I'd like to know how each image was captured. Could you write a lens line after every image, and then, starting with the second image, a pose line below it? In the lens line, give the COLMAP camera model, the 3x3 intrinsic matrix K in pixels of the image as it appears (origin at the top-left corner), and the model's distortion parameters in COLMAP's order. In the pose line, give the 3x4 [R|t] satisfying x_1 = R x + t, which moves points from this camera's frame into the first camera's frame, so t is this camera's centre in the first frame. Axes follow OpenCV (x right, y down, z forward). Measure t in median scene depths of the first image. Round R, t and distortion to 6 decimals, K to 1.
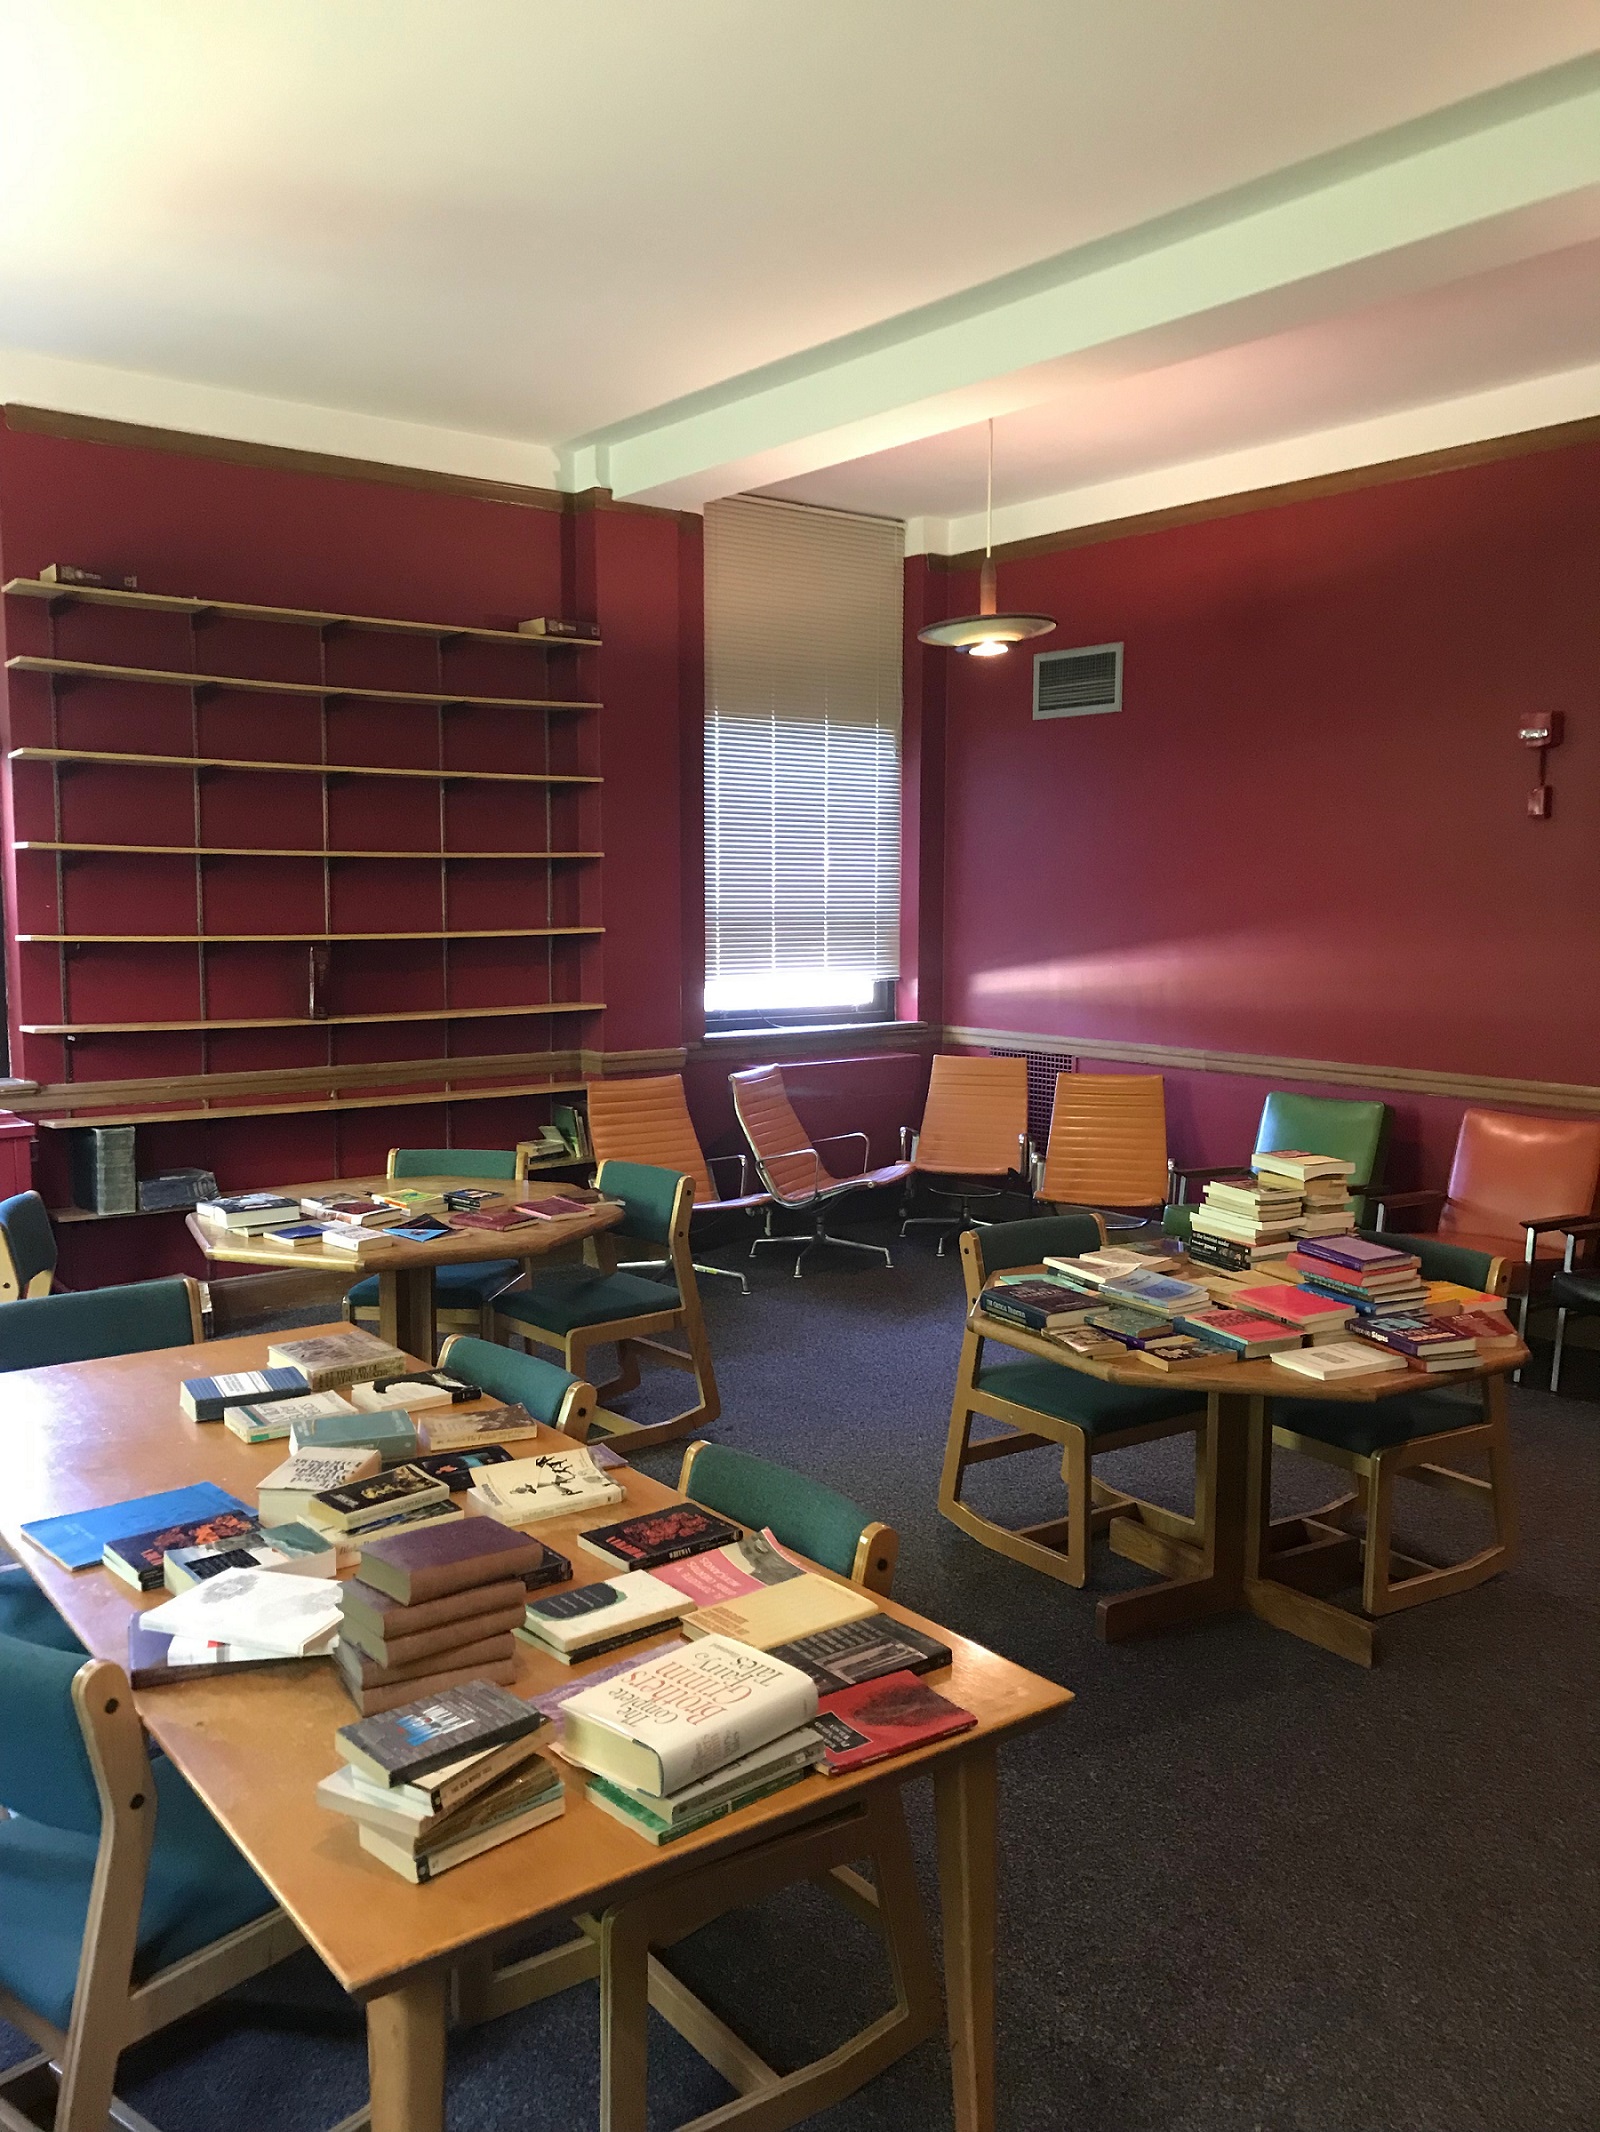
lens RADIAL K [[1745.9, 0, 799.2], [0, 1745.9, 1064.1], [0, 0, 1]] dist [0.009898, 0.002617]
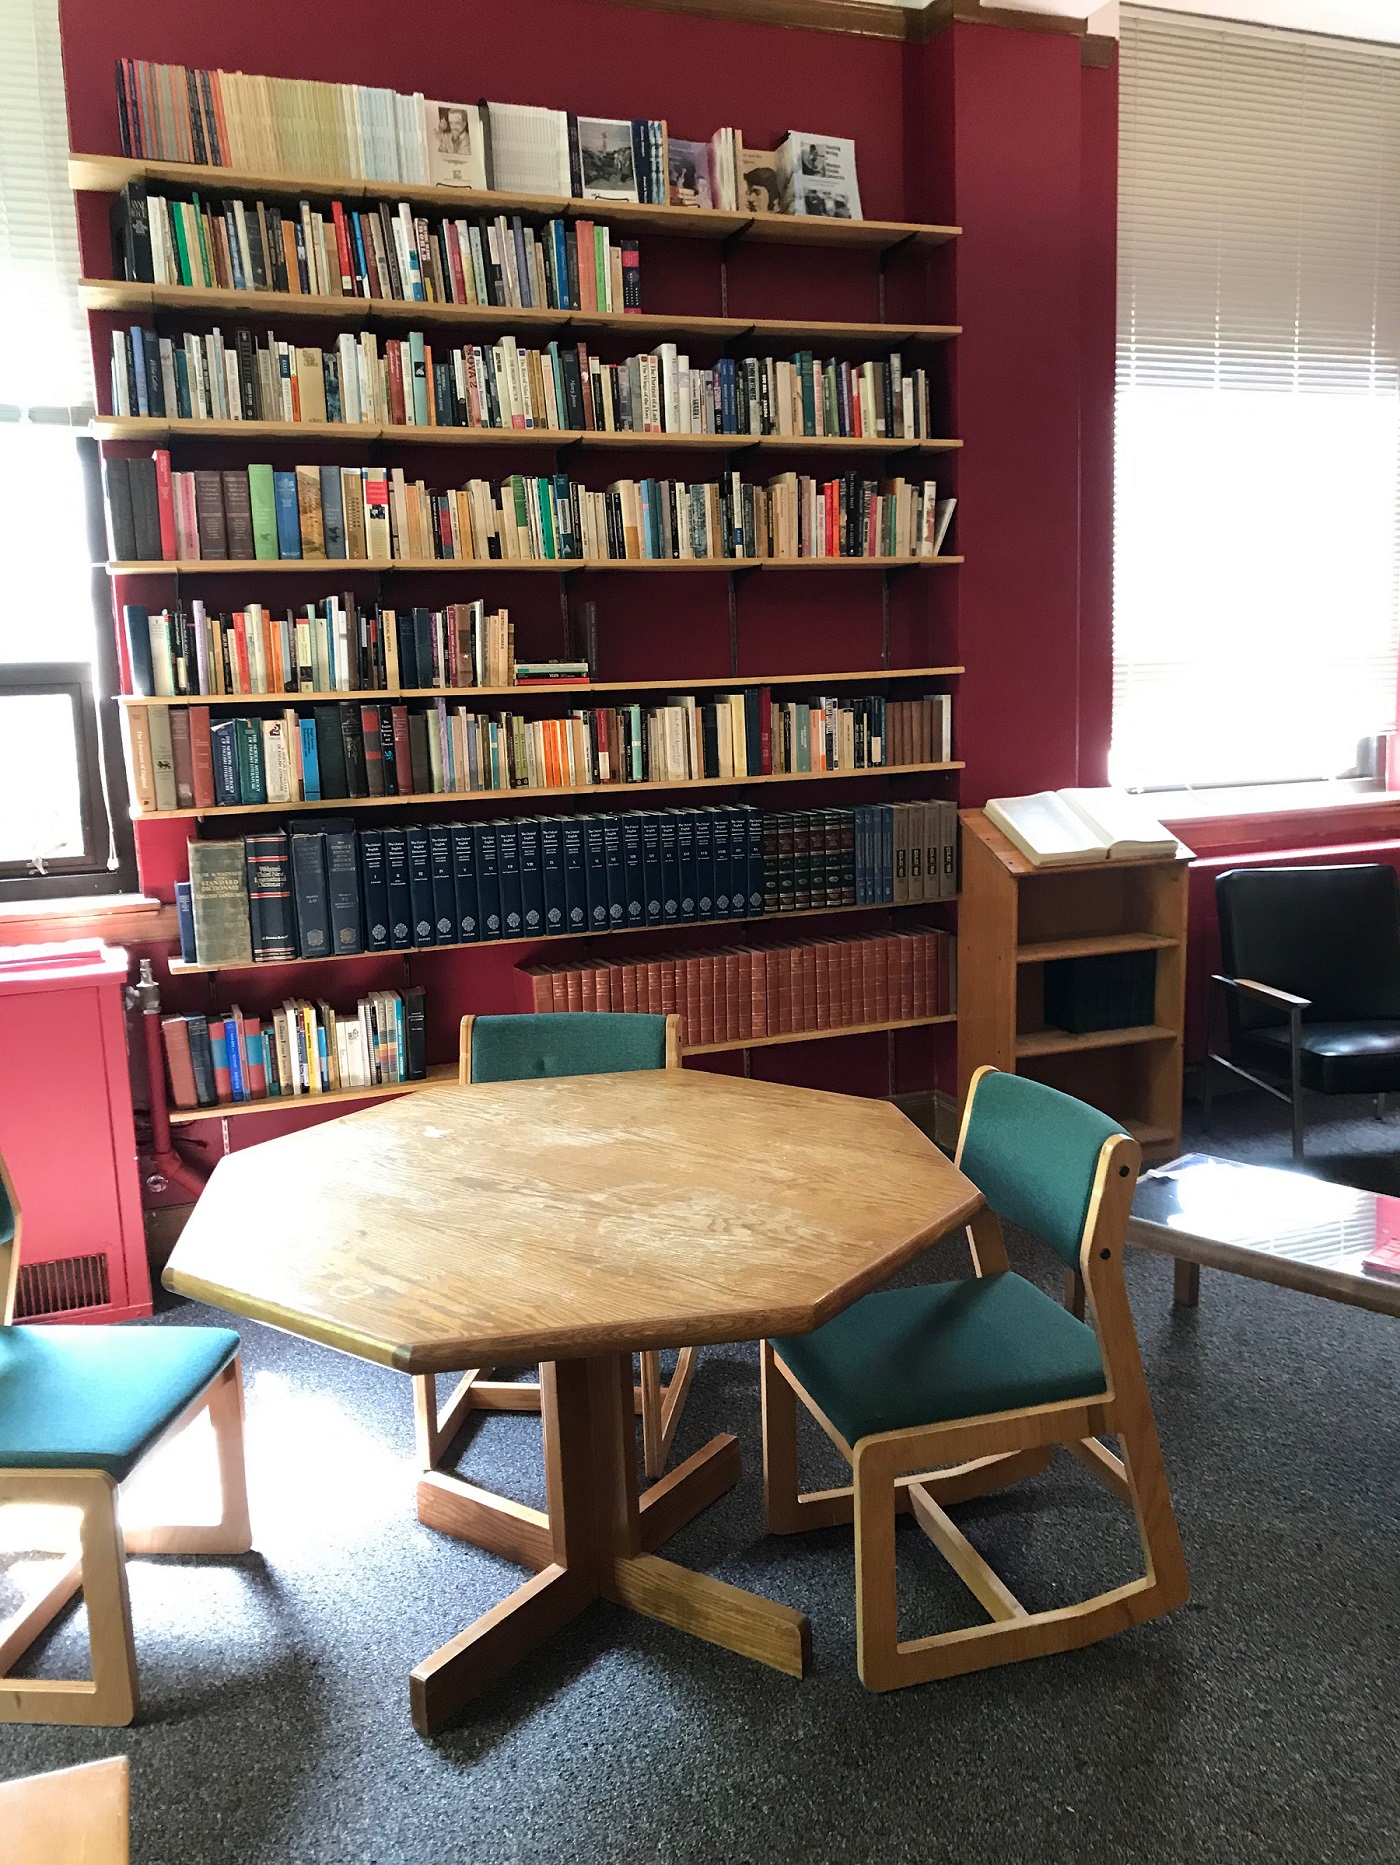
lens RADIAL K [[1527.3, 0, 704.6], [0, 1527.3, 935.0], [0, 0, 1]] dist [0.009898, 0.002617]
pose [[0.956043, 0.002744, -0.293215, -0.033584], [0.014761, 0.998238, 0.057472, -0.010694], [0.292856, -0.059274, 0.954318, 0.381546]]
